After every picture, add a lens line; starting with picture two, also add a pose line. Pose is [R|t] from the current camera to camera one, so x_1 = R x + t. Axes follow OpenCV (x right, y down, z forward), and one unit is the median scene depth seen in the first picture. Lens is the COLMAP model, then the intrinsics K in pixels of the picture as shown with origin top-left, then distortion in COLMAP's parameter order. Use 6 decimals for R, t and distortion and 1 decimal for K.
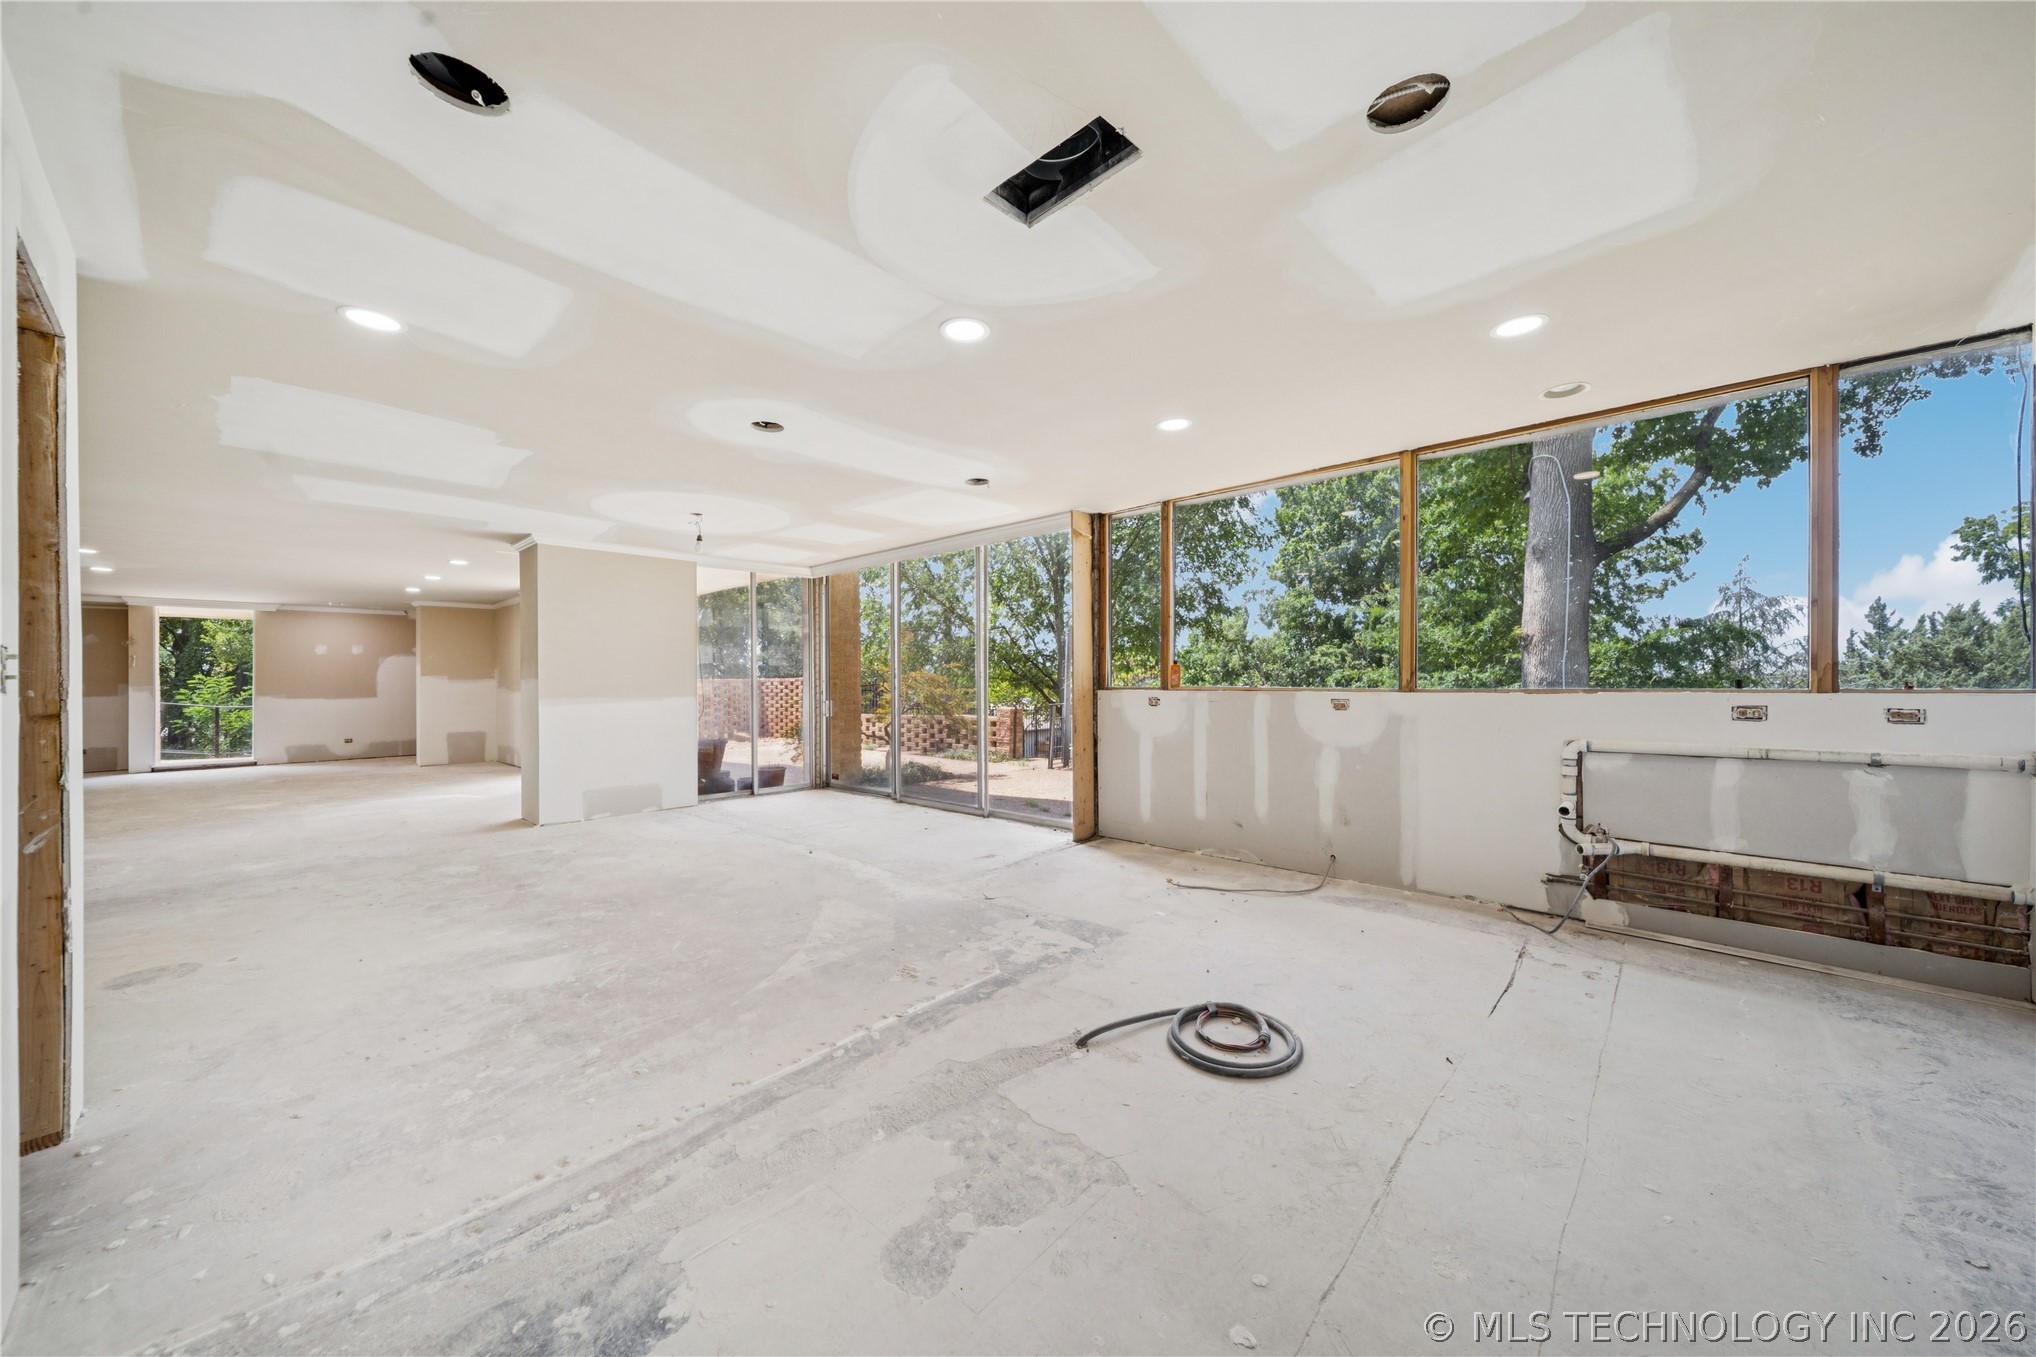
lens RADIAL K [[718.7, 0, 1020.2], [0, 718.7, 681.7], [0, 0, 1]] dist [0.010032, -0.000271]
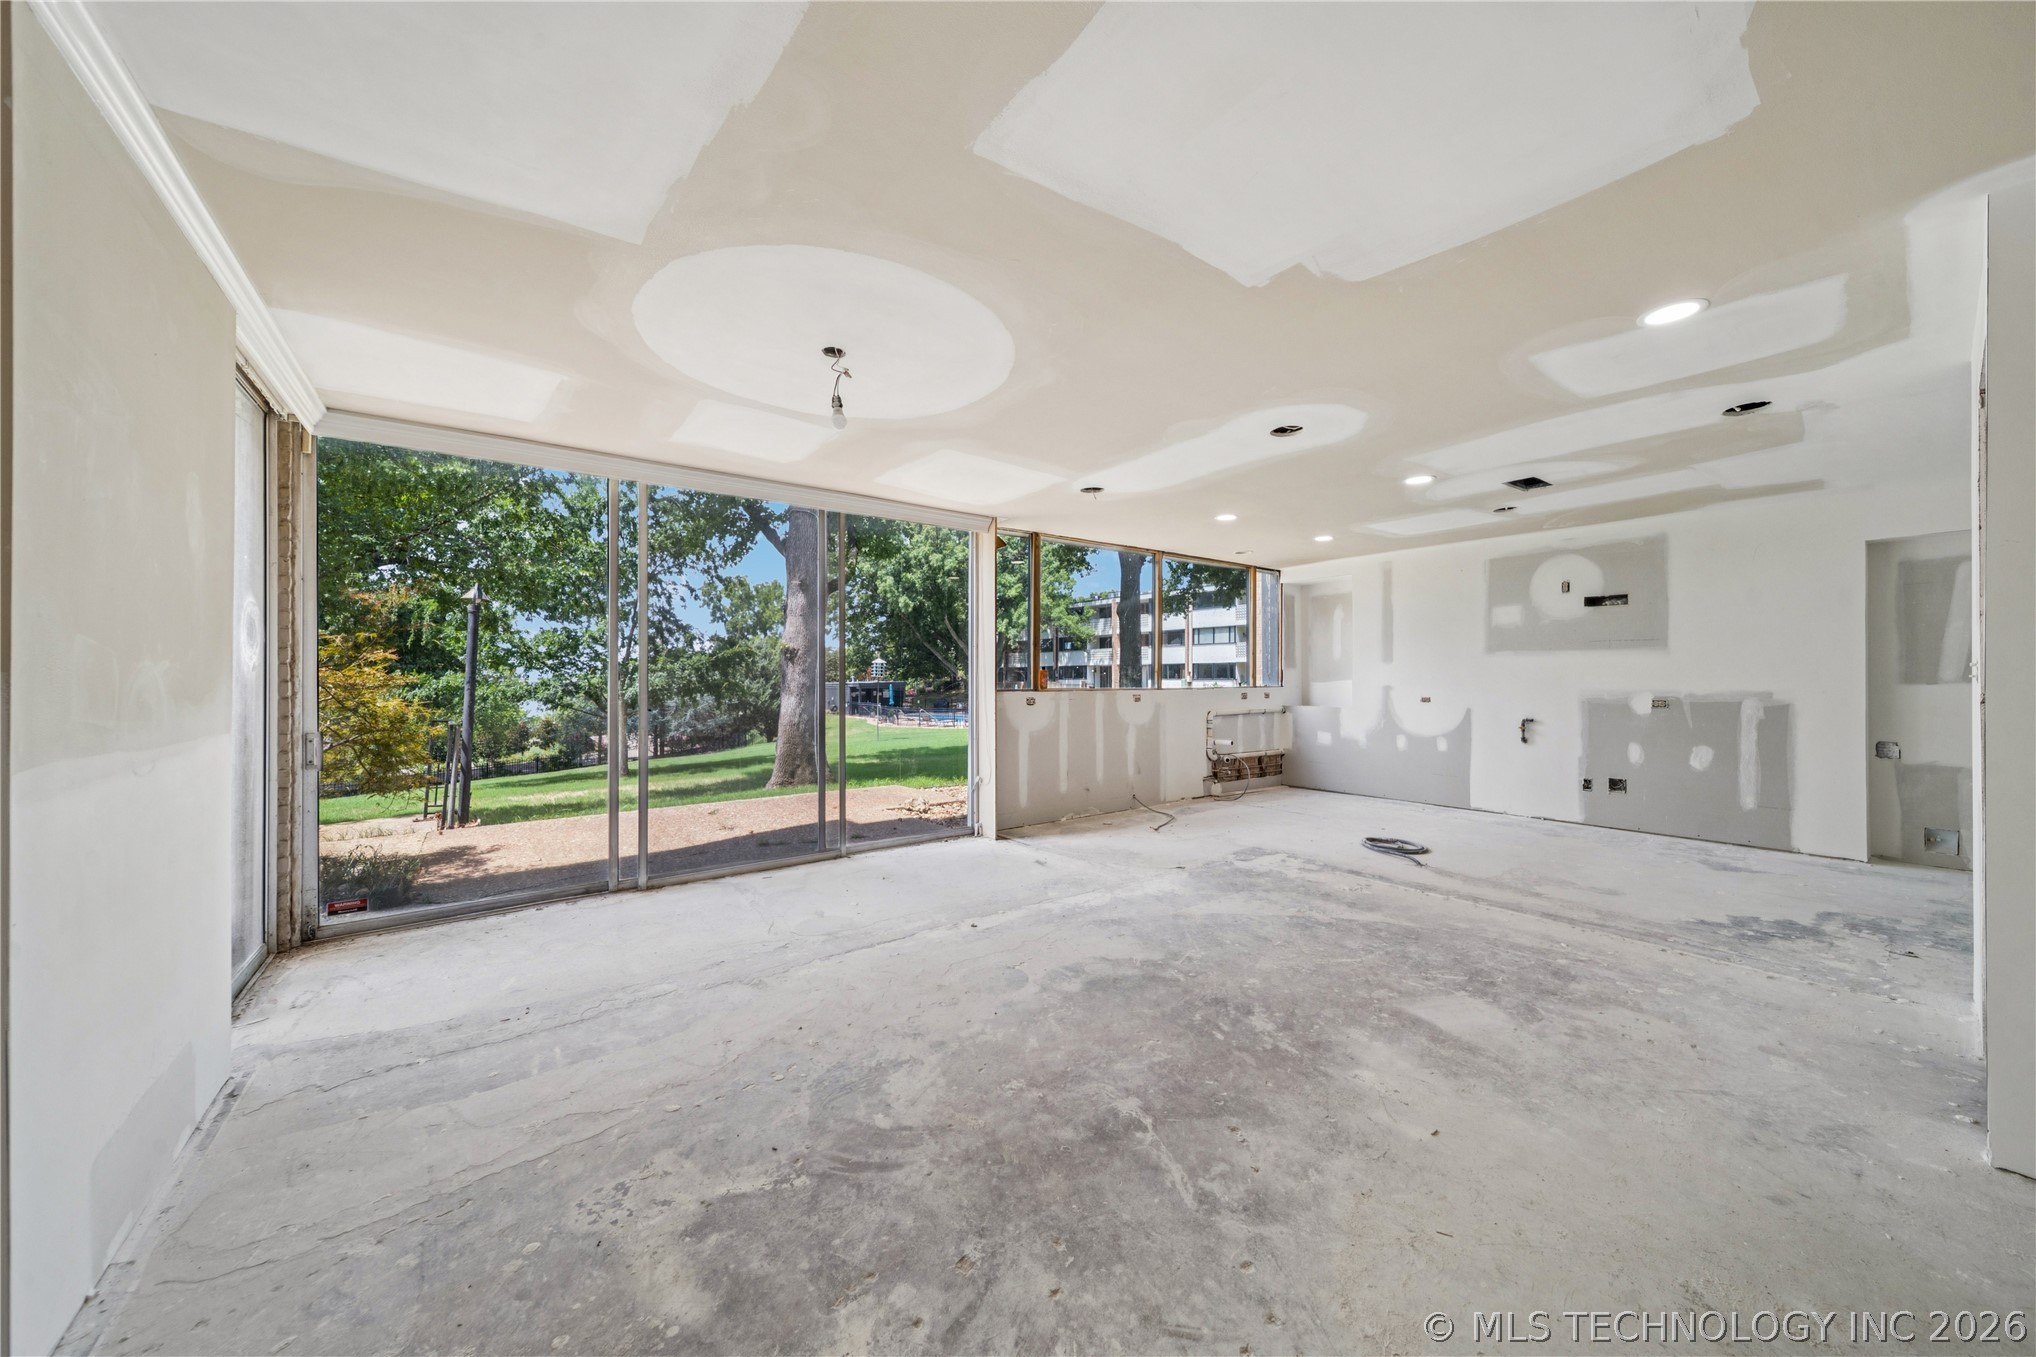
lens RADIAL K [[718.7, 0, 1020.2], [0, 718.7, 681.7], [0, 0, 1]] dist [0.010032, -0.000271]
pose [[0.165364, 0.003513, 0.986226, -1.507345], [0.005783, 0.999973, -0.004532, 0.001372], [-0.986216, 0.006453, 0.165339, 1.285090]]
